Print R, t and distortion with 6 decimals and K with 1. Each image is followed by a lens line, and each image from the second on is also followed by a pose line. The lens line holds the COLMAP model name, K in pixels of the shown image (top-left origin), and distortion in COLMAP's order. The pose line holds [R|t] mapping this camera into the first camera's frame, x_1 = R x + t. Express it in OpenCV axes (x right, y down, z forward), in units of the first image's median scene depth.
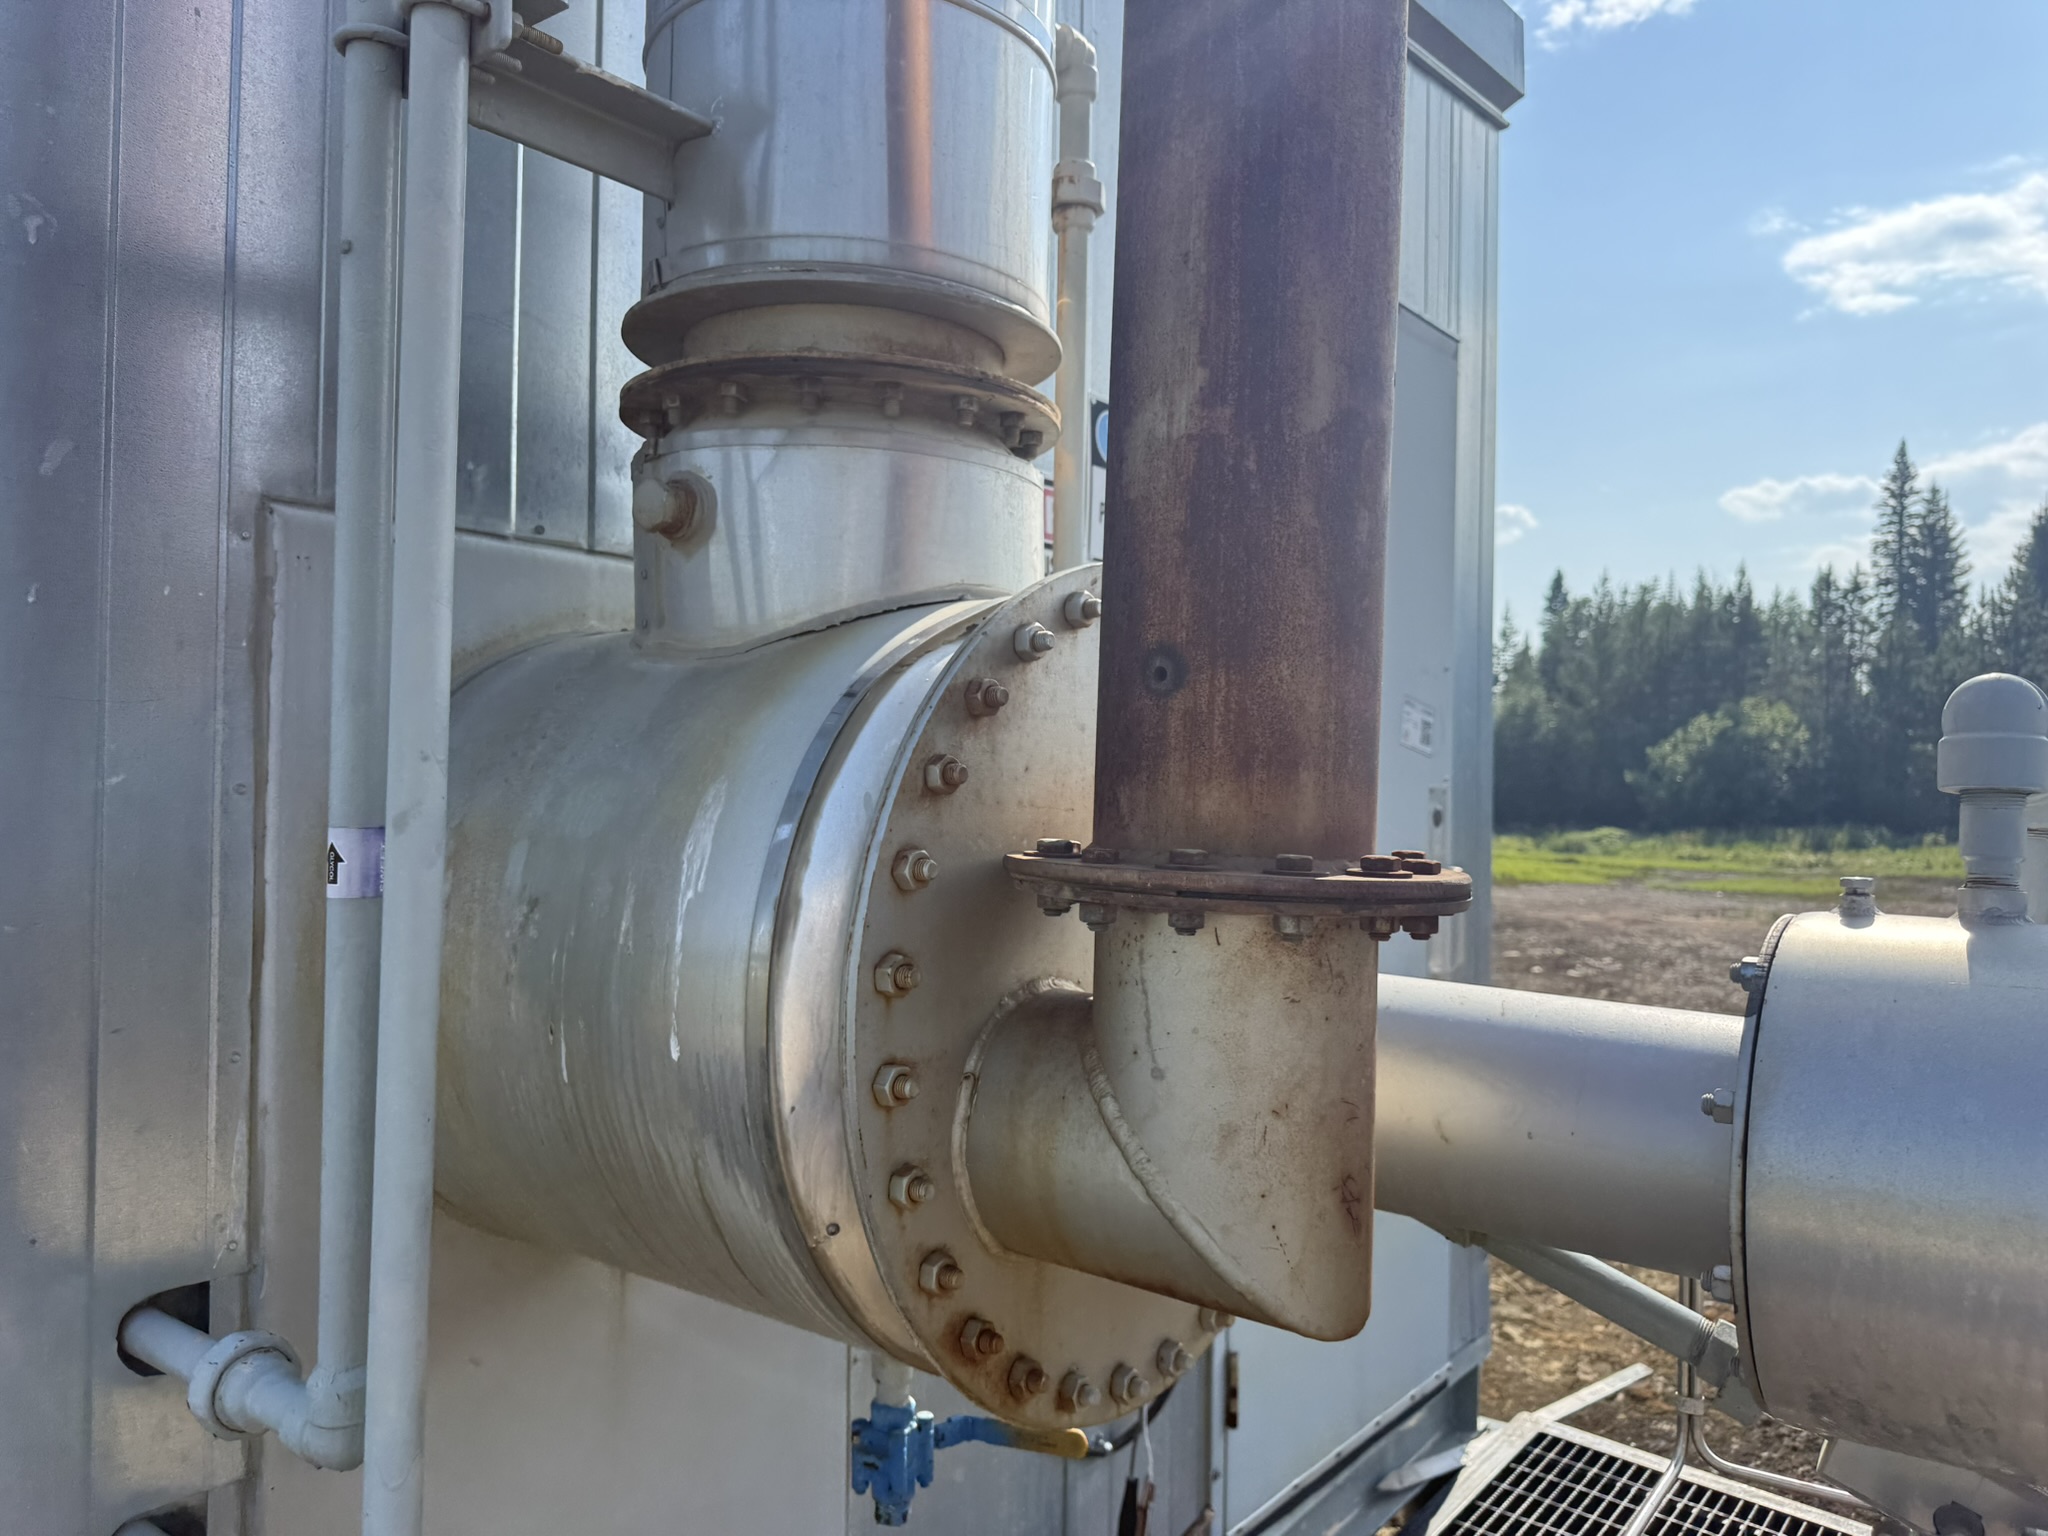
lens RADIAL K [[1449.5, 0, 1024.0], [0, 1449.5, 768.0], [0, 0, 1]] dist [0.054004, -0.053675]
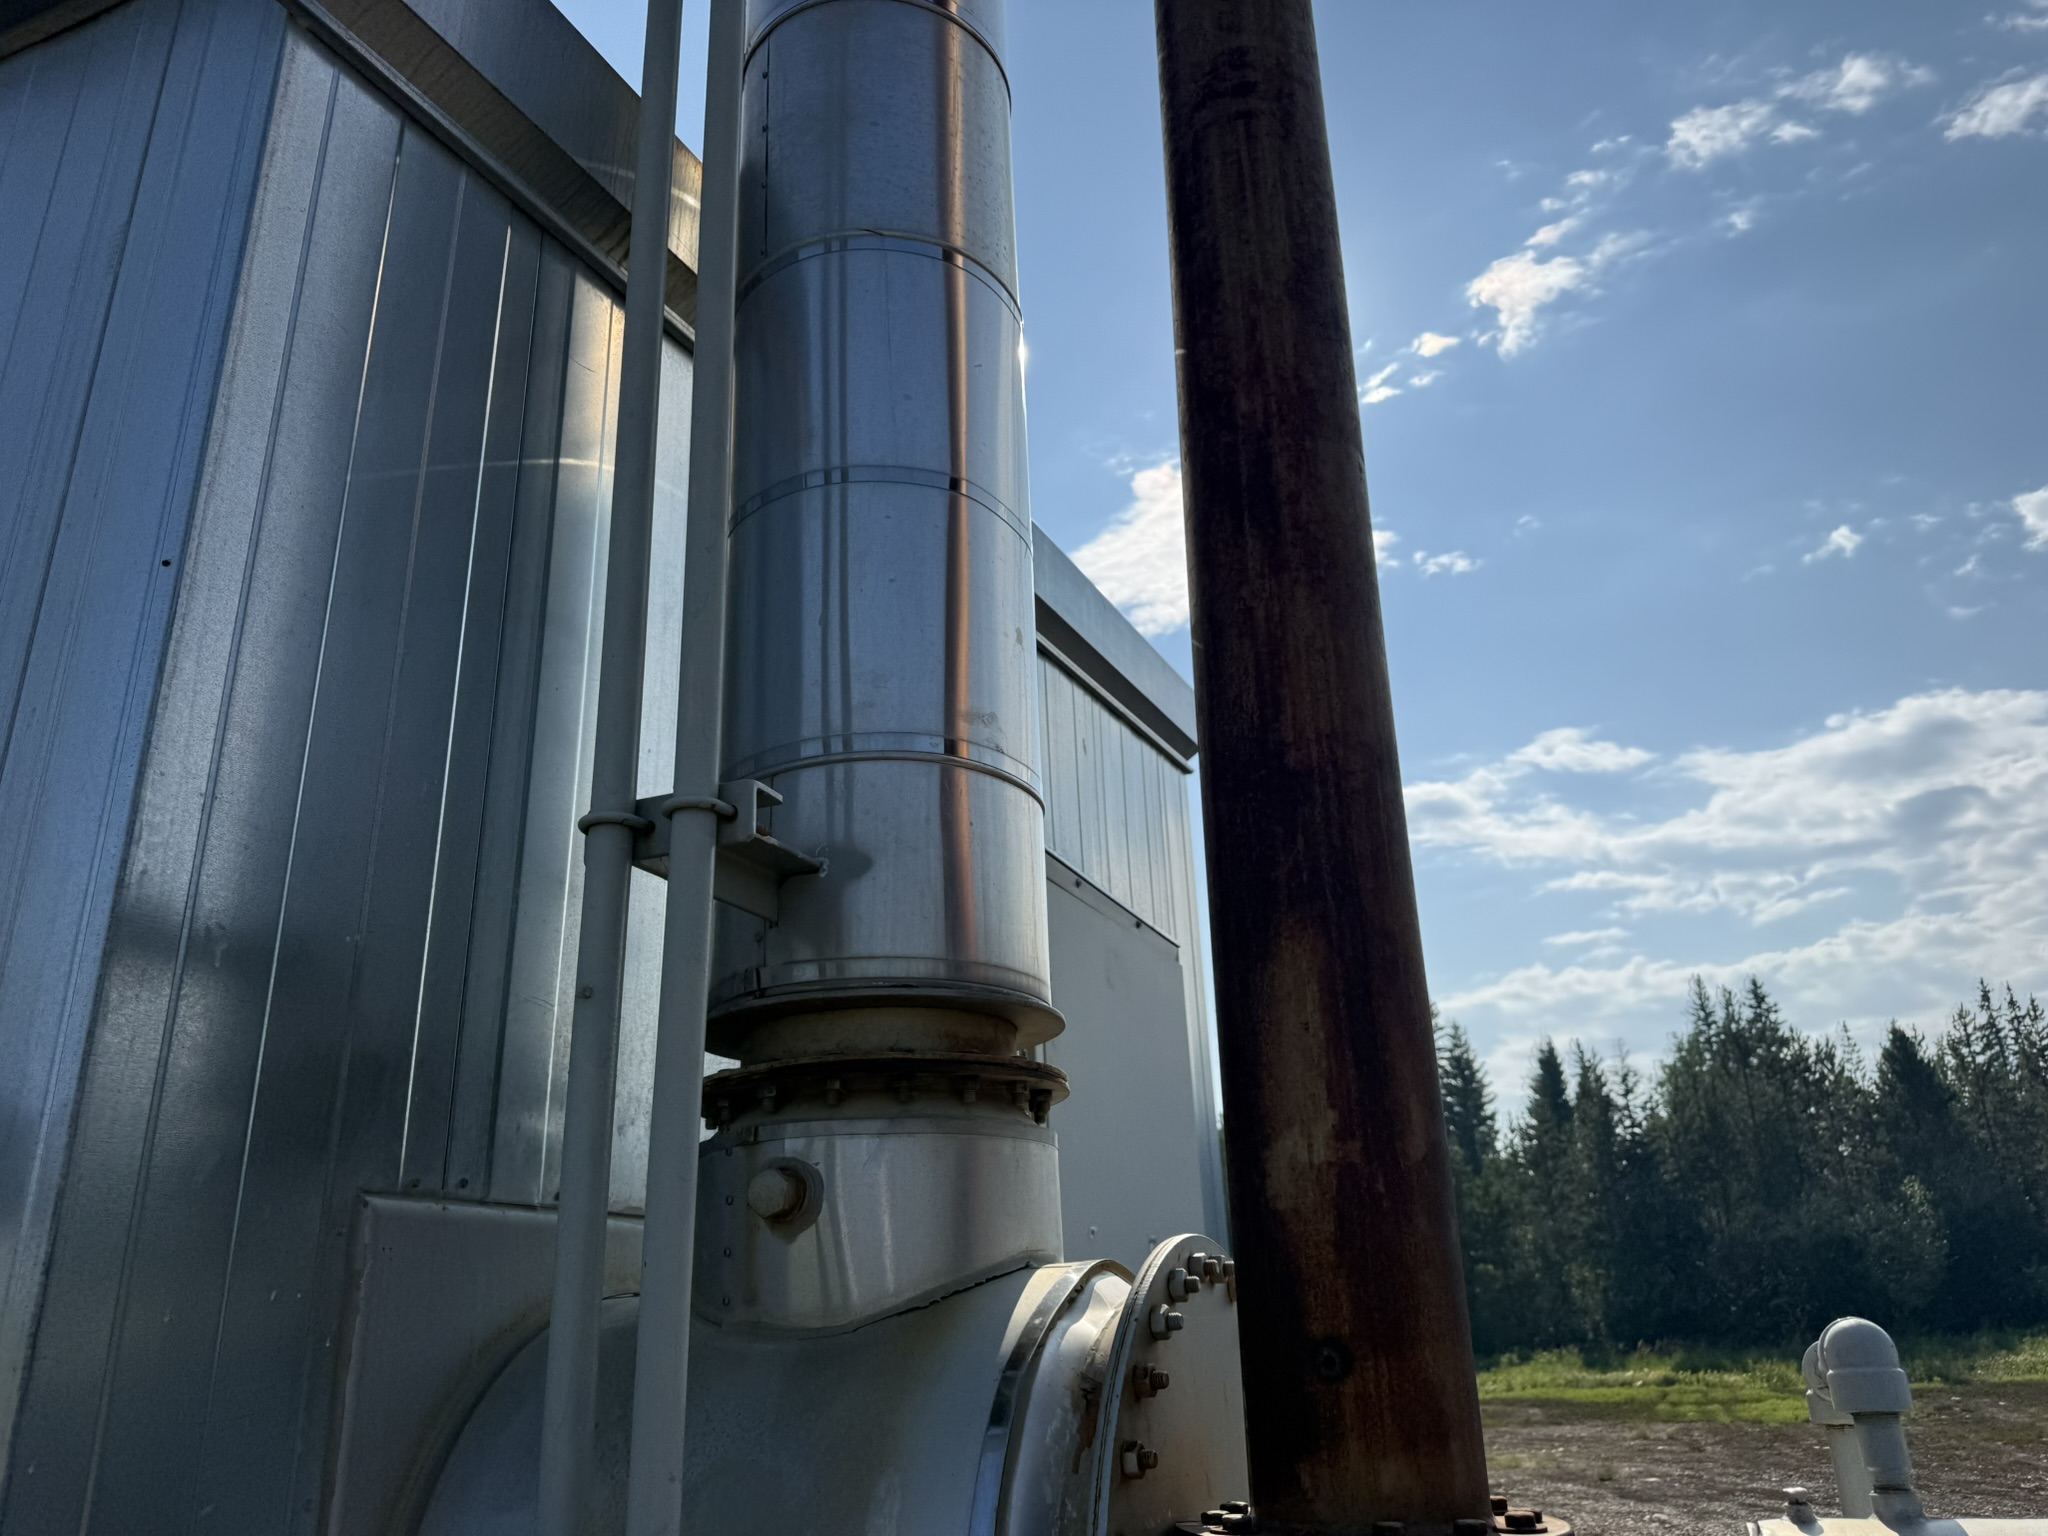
lens RADIAL K [[1458.0, 0, 1022.9], [0, 1458.0, 718.9], [0, 0, 1]] dist [0.041410, -0.062492]
pose [[0.960258, 0.056033, 0.273433, -0.377127], [0.050838, 0.928144, -0.368733, -0.089302], [-0.274447, 0.367979, 0.888409, -0.173833]]
